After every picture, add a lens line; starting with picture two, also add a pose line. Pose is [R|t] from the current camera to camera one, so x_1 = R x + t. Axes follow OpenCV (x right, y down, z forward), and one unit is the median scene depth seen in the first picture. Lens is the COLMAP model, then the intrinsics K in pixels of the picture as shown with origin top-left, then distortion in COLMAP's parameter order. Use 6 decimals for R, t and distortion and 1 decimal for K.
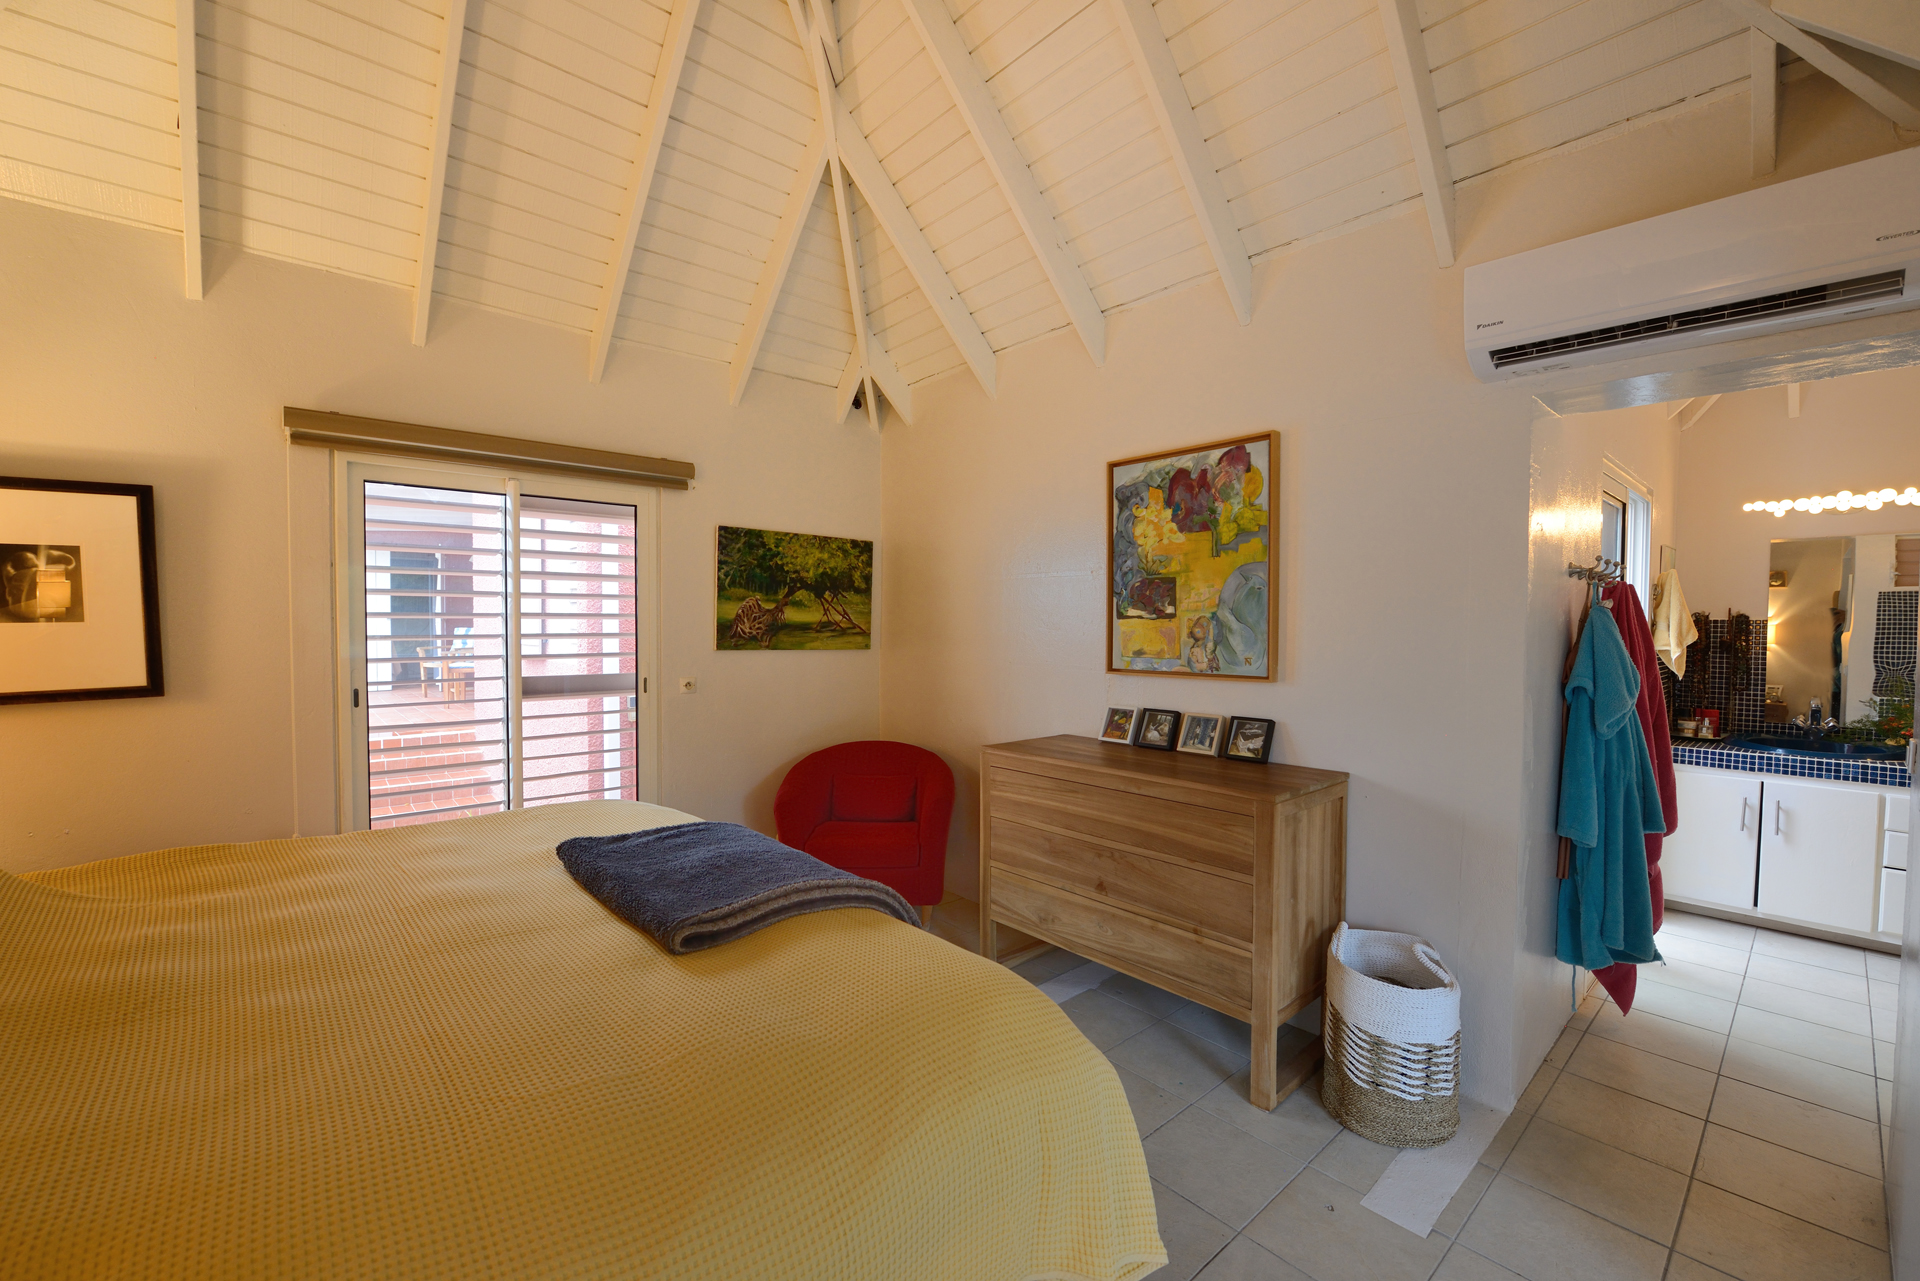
lens RADIAL K [[818.1, 0, 960.0], [0, 818.1, 640.5], [0, 0, 1]] dist [-0.029580, 0.000021]
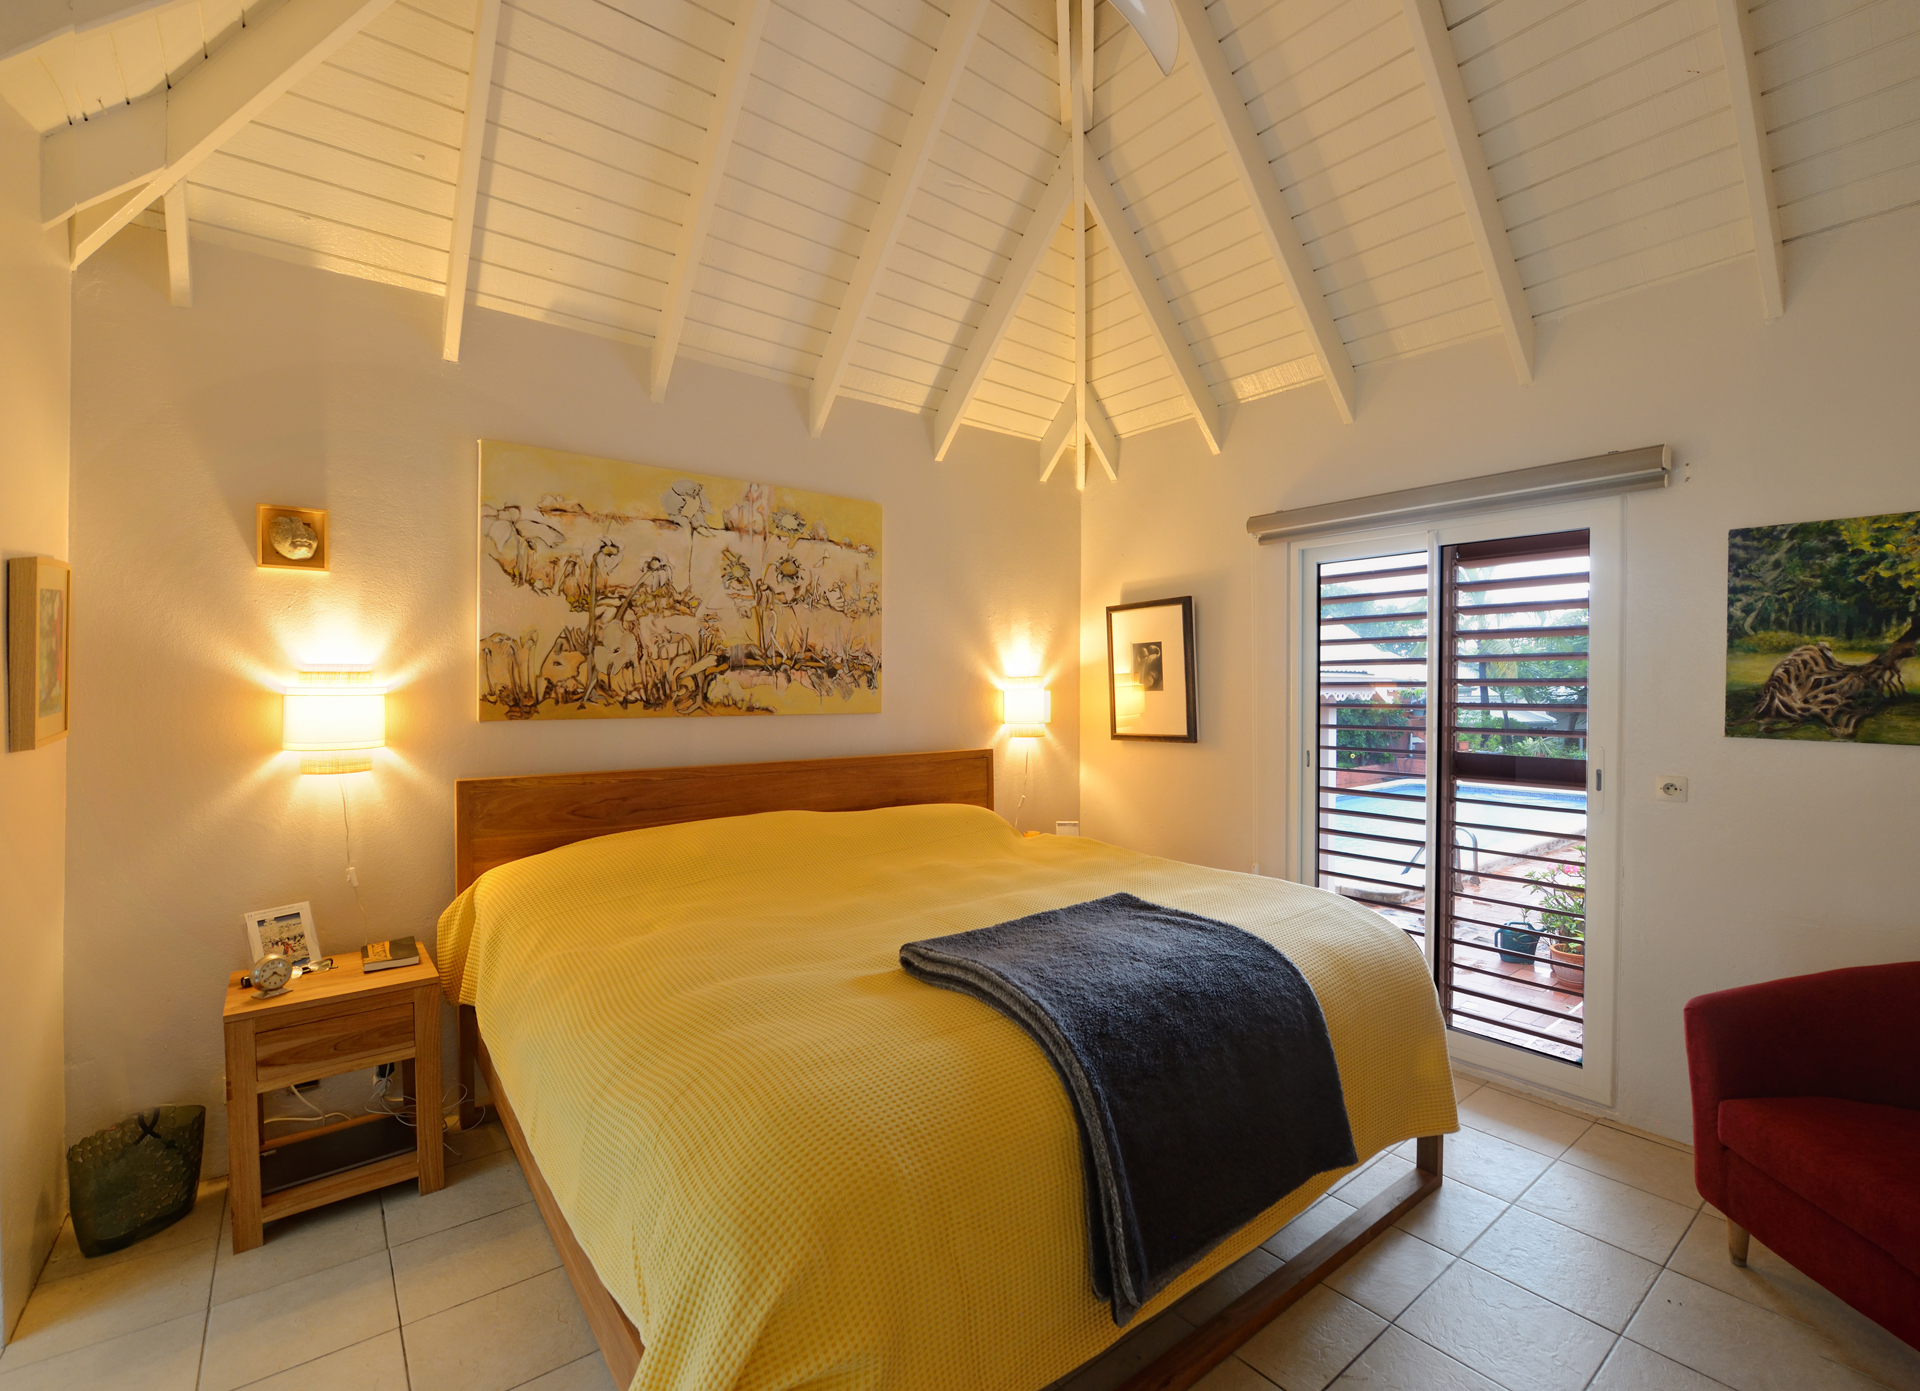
lens RADIAL K [[840.7, 0, 960.0], [0, 840.7, 695.5], [0, 0, 1]] dist [-0.000571, 0.000001]
pose [[-0.079020, 0.010730, -0.996815, 0.352522], [-0.016002, 0.999800, 0.012031, -0.016221], [0.996745, 0.016902, -0.078833, 0.462102]]
